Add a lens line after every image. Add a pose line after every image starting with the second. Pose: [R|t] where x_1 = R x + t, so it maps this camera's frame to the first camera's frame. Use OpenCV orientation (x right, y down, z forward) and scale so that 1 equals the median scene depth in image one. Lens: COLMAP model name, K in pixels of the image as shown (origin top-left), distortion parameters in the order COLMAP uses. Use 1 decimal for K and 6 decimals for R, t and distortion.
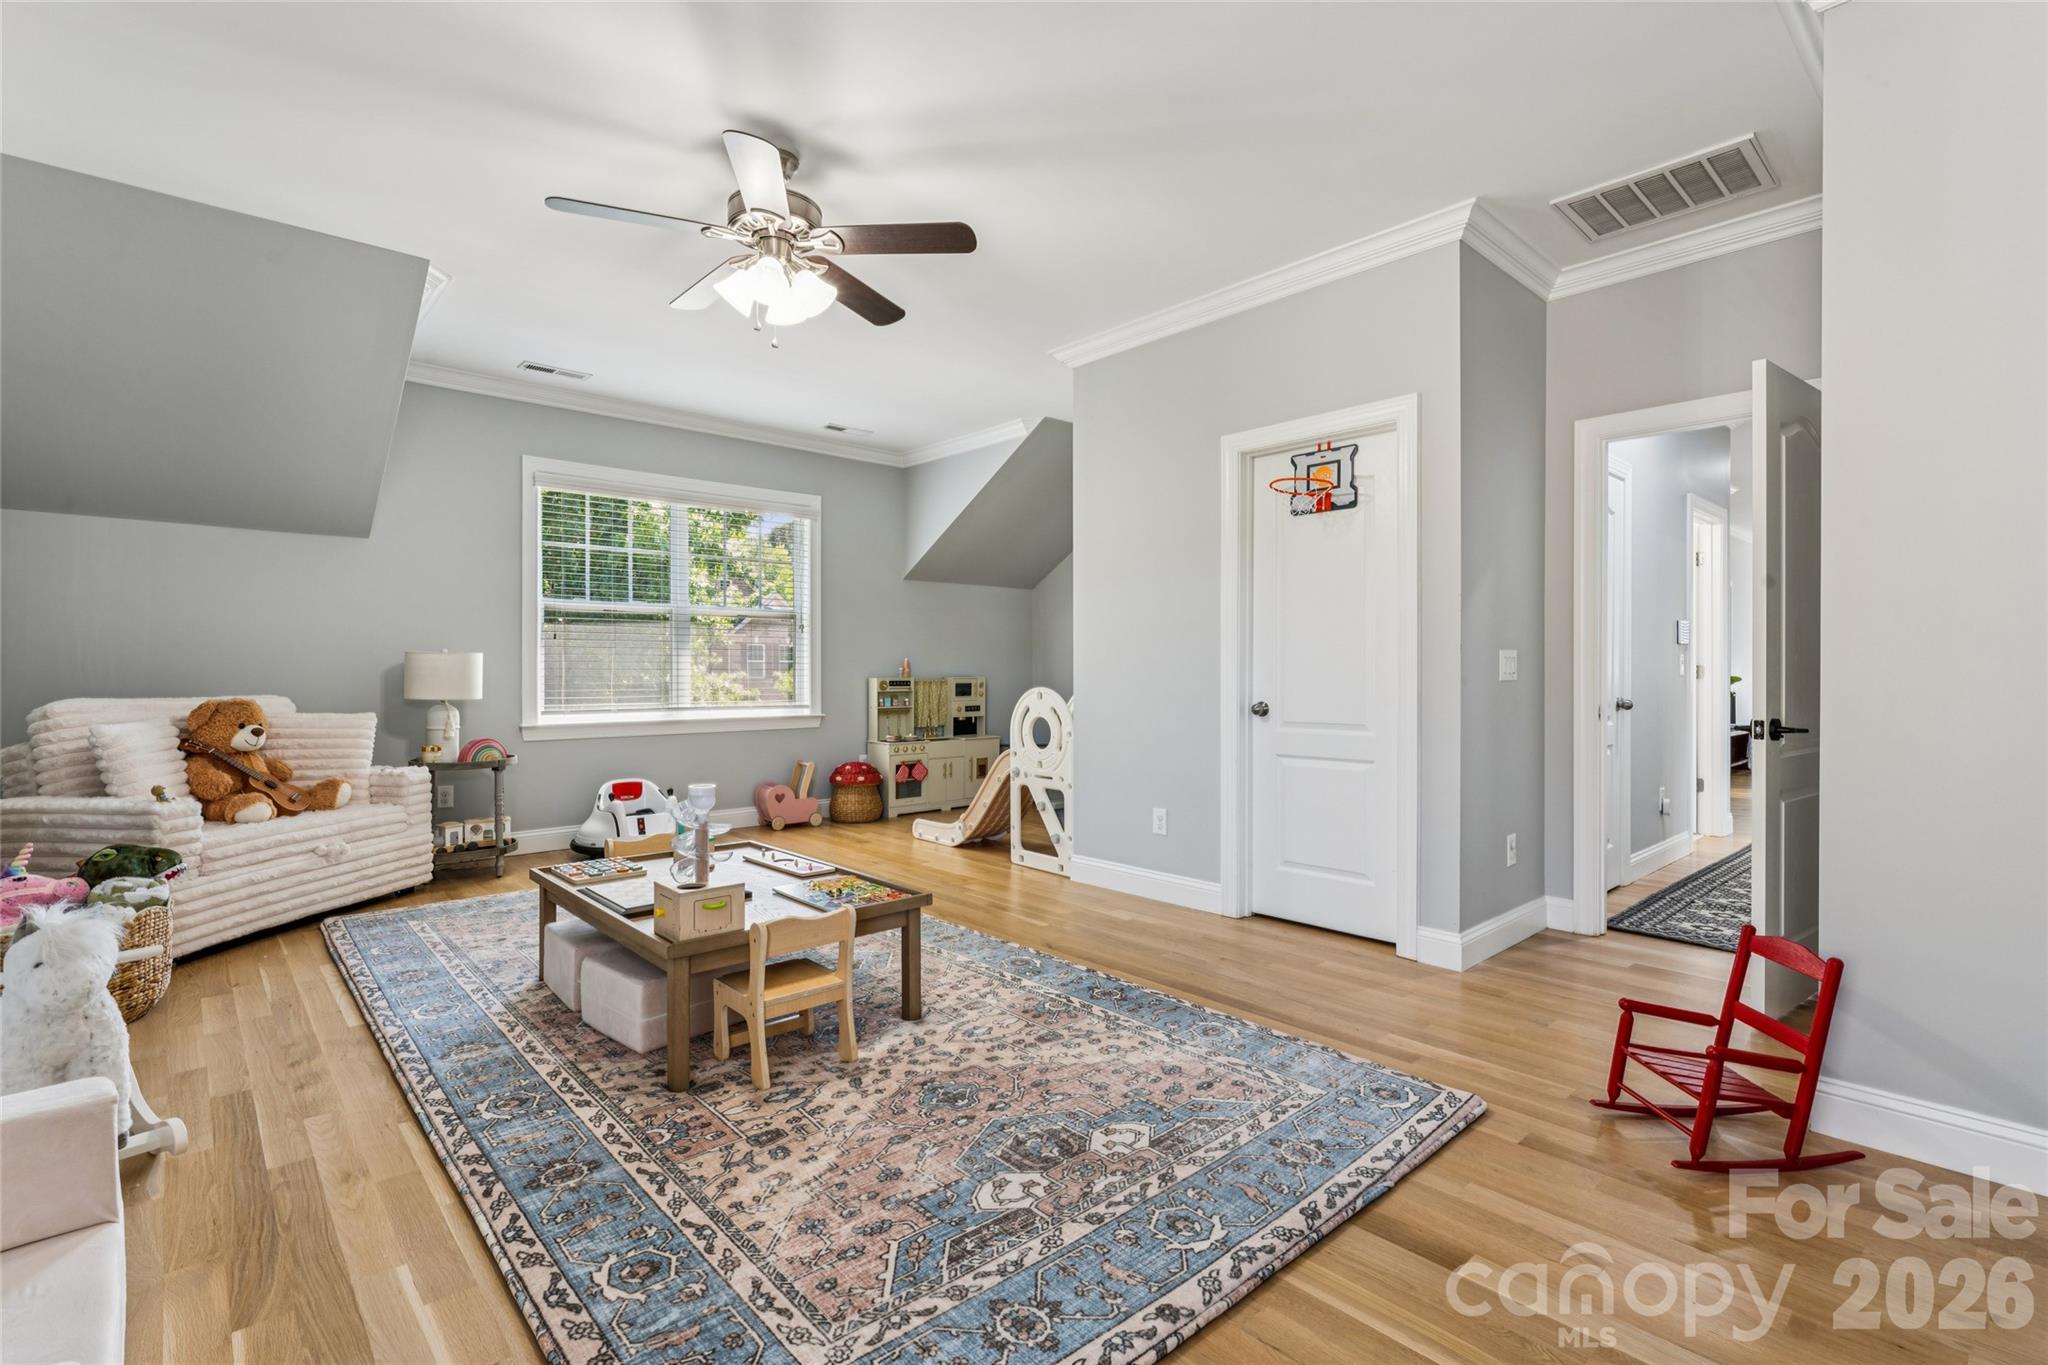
lens RADIAL K [[940.7, 0, 1027.6], [0, 940.7, 675.3], [0, 0, 1]] dist [-0.001973, 0.000417]
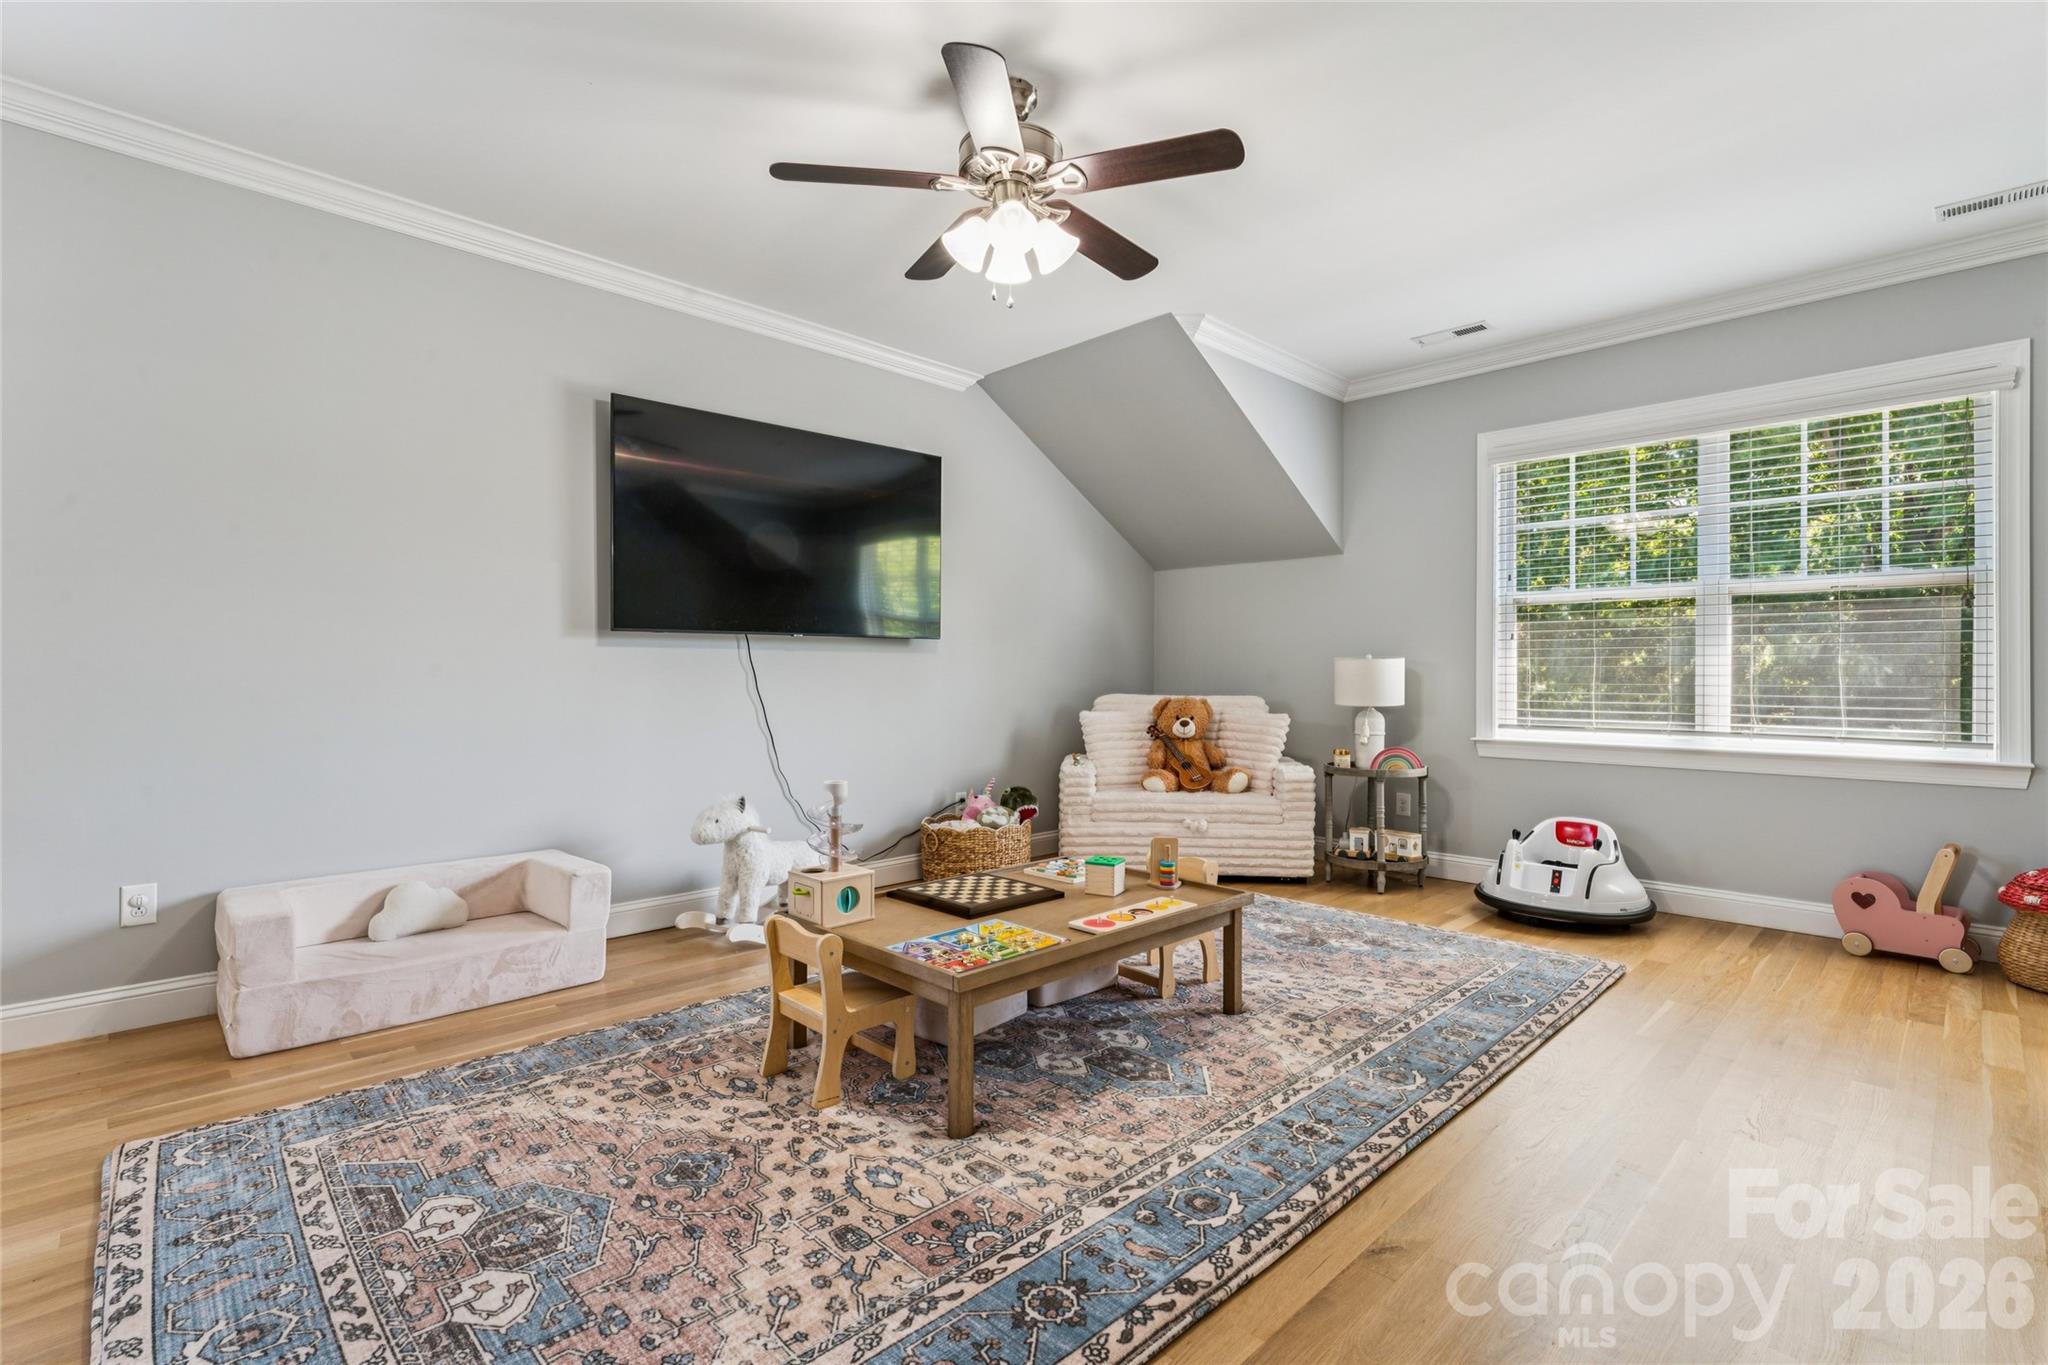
lens RADIAL K [[940.7, 0, 1024.8], [0, 940.7, 678.3], [0, 0, 1]] dist [-0.001973, 0.000417]
pose [[0.039093, 0.003384, -0.999230, 0.641855], [-0.008712, 0.999957, 0.003045, -0.004552], [0.999198, 0.008587, 0.039121, 1.036476]]
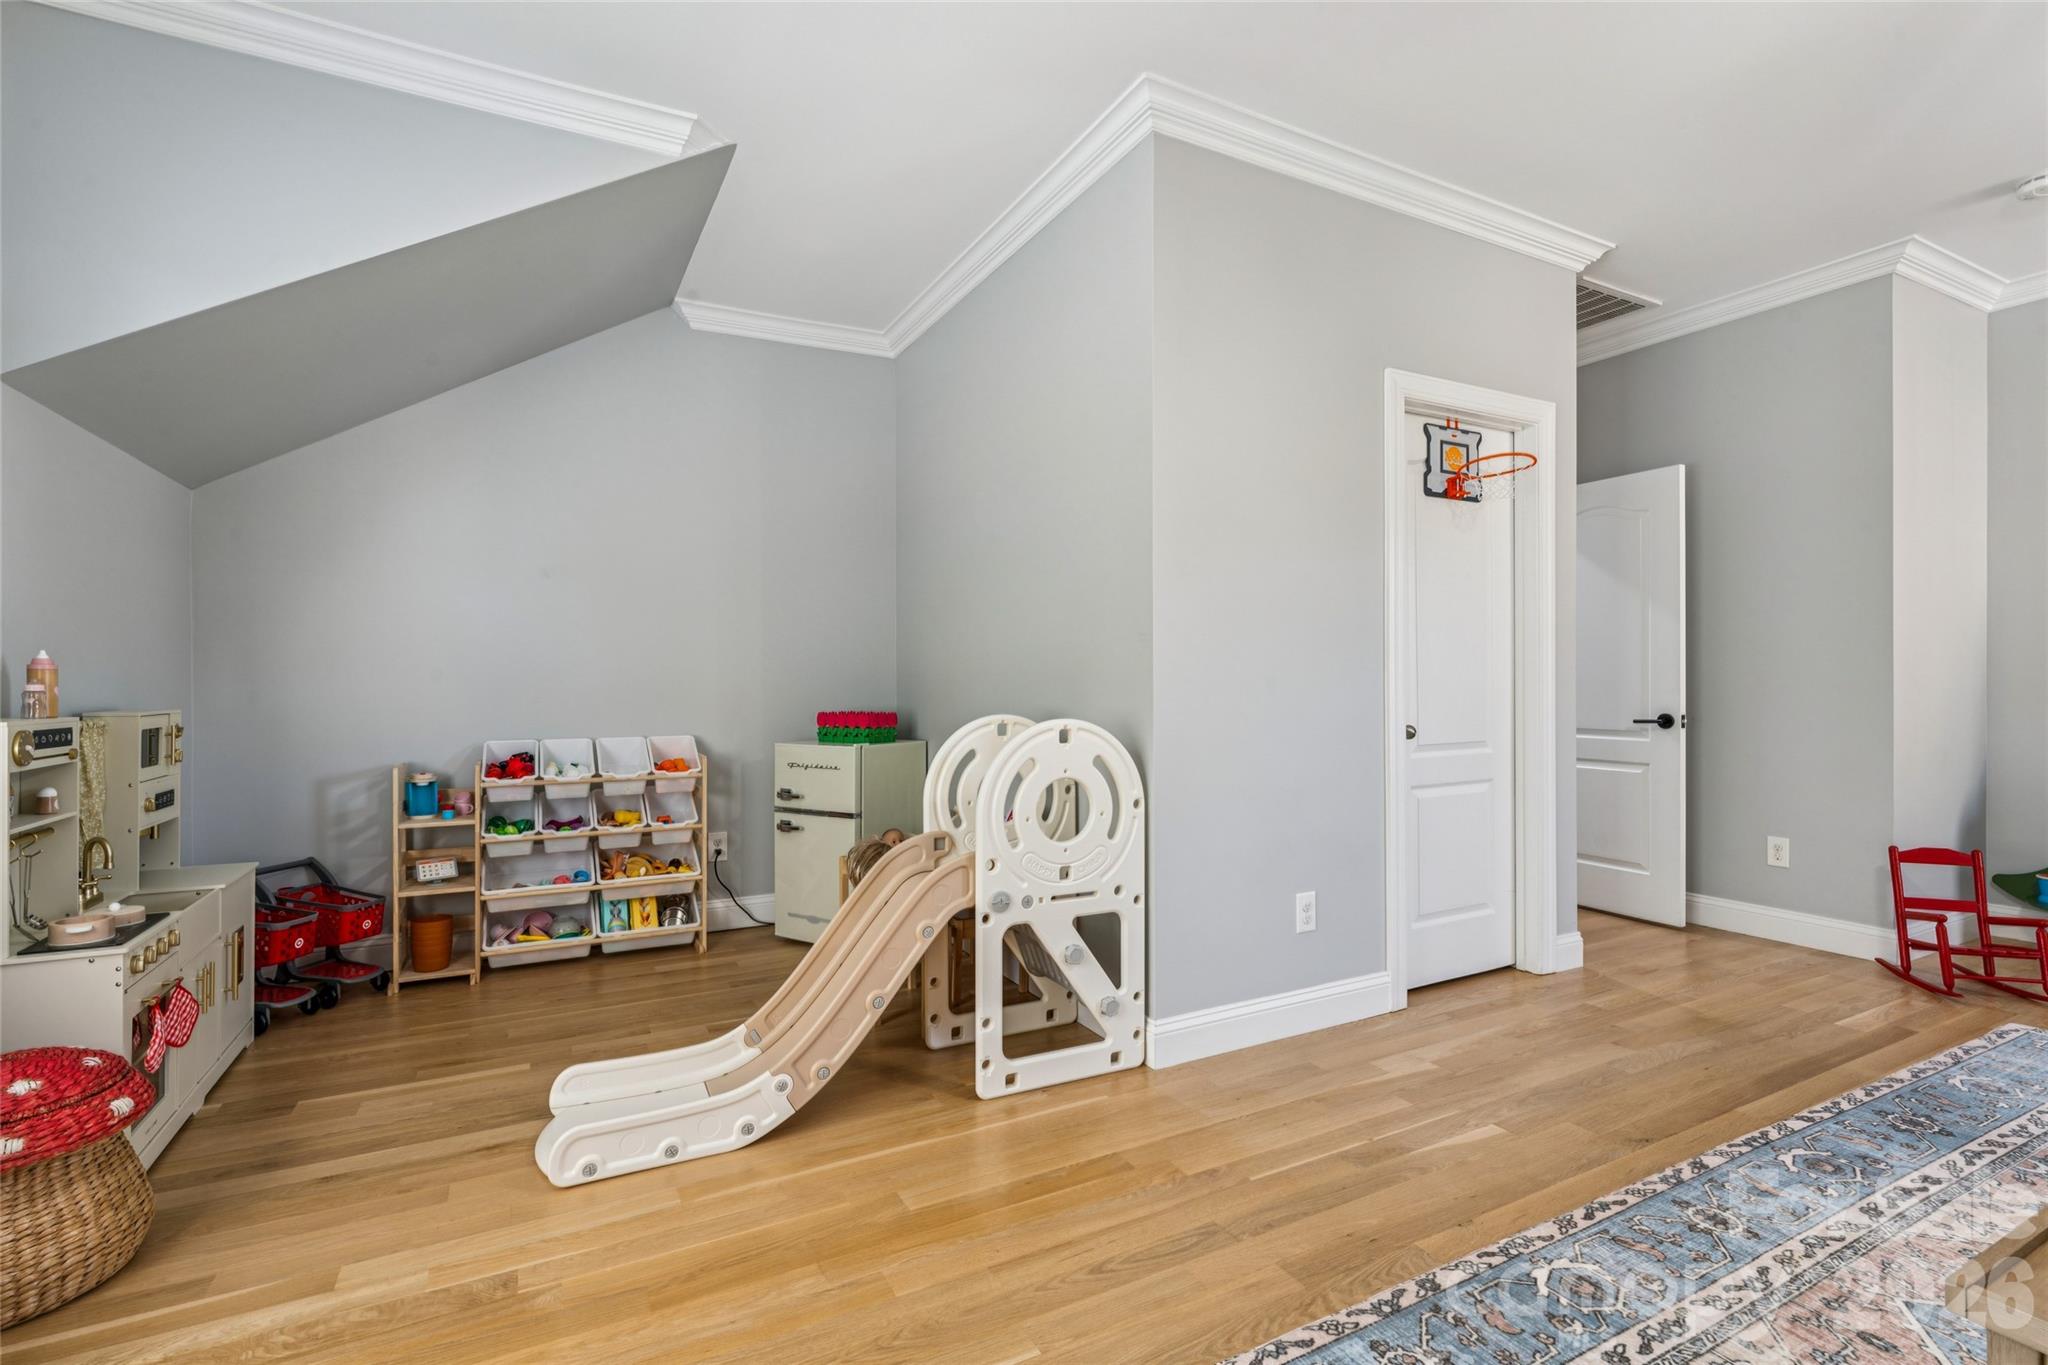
lens RADIAL K [[940.7, 0, 1021.7], [0, 940.7, 685.5], [0, 0, 1]] dist [-0.001973, 0.000417]
pose [[0.248828, -0.007721, 0.968517, -0.854984], [0.011022, 0.999926, 0.005139, -0.014830], [-0.968485, 0.009396, 0.248894, 1.601363]]
